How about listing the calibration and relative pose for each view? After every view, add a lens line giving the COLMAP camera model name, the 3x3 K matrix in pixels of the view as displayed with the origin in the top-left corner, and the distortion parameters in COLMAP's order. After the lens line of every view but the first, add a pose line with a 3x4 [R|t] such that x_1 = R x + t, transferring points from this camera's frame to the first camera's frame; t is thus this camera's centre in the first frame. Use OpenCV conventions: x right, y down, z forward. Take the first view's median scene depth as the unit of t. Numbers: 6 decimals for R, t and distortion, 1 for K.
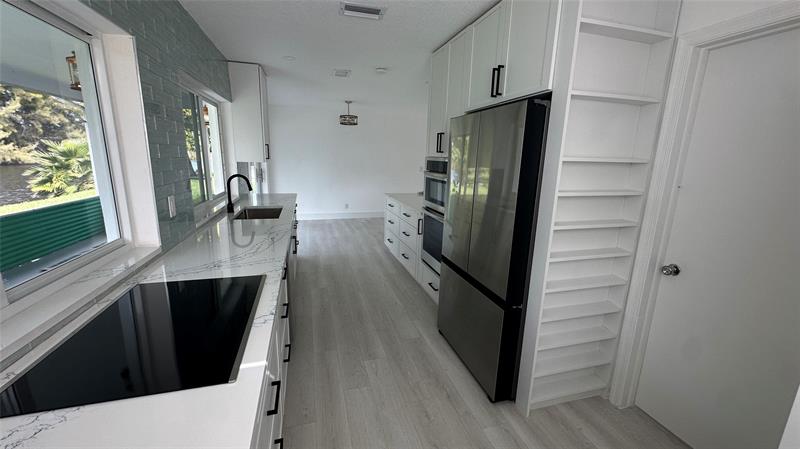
lens RADIAL K [[321.7, 0, 400.0], [0, 321.7, 224.5], [0, 0, 1]] dist [-0.001097, -0.000050]
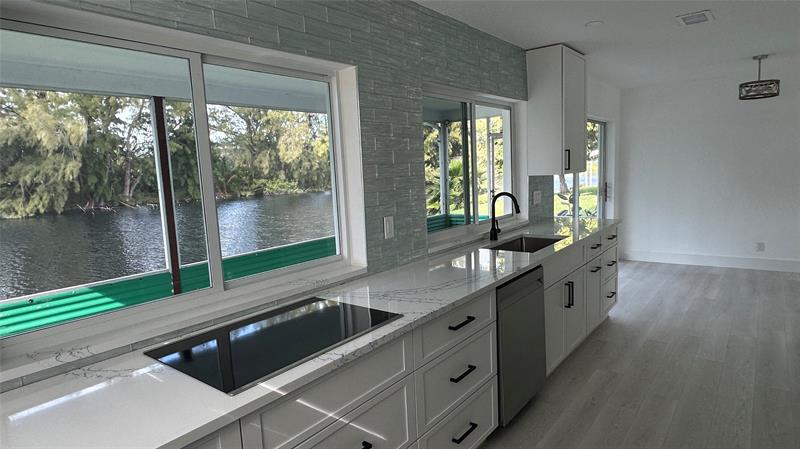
lens RADIAL K [[464.6, 0, 400.0], [0, 464.6, 224.5], [0, 0, 1]] dist [0.002294, 0.000553]
pose [[0.582818, 0.044551, -0.811380, 0.233819], [-0.109387, 0.993709, -0.024011, -0.019511], [0.805206, 0.102749, 0.584025, 0.120482]]
